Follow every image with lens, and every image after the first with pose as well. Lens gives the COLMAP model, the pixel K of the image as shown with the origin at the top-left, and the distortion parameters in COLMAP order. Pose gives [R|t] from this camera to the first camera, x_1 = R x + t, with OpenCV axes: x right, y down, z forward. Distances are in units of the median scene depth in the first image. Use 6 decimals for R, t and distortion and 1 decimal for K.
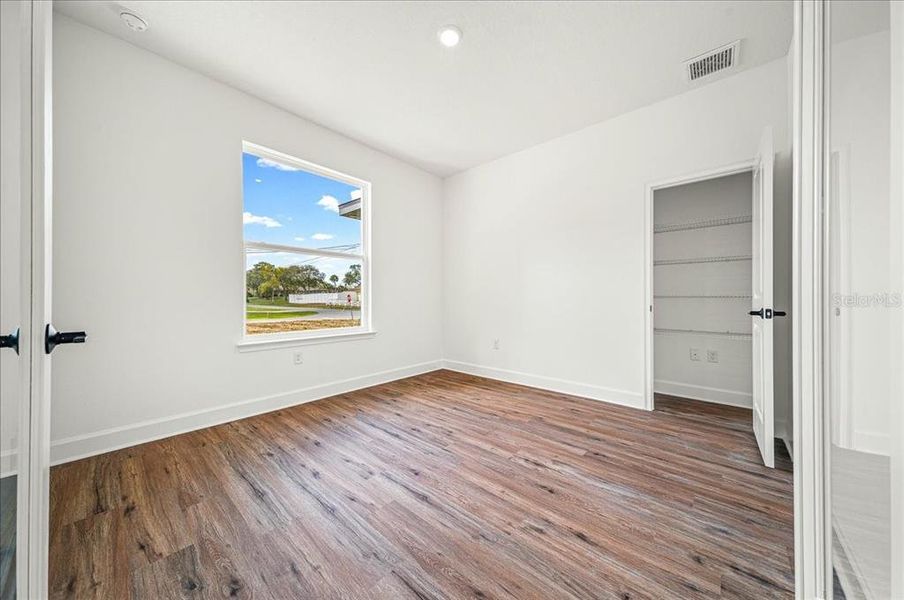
lens RADIAL K [[311.2, 0, 455.8], [0, 311.2, 298.2], [0, 0, 1]] dist [-0.028538, 0.004452]
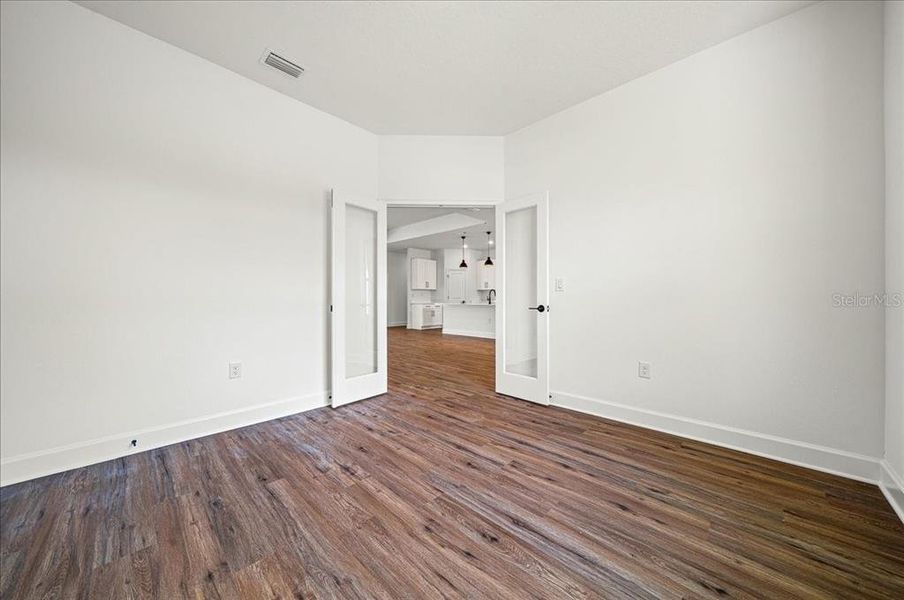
lens RADIAL K [[311.2, 0, 455.8], [0, 311.2, 298.2], [0, 0, 1]] dist [-0.028538, 0.004452]
pose [[-0.999395, -0.003125, 0.034640, -0.110669], [-0.003382, 0.999967, -0.007359, 0.008038], [-0.034616, -0.007472, -0.999373, 1.964255]]
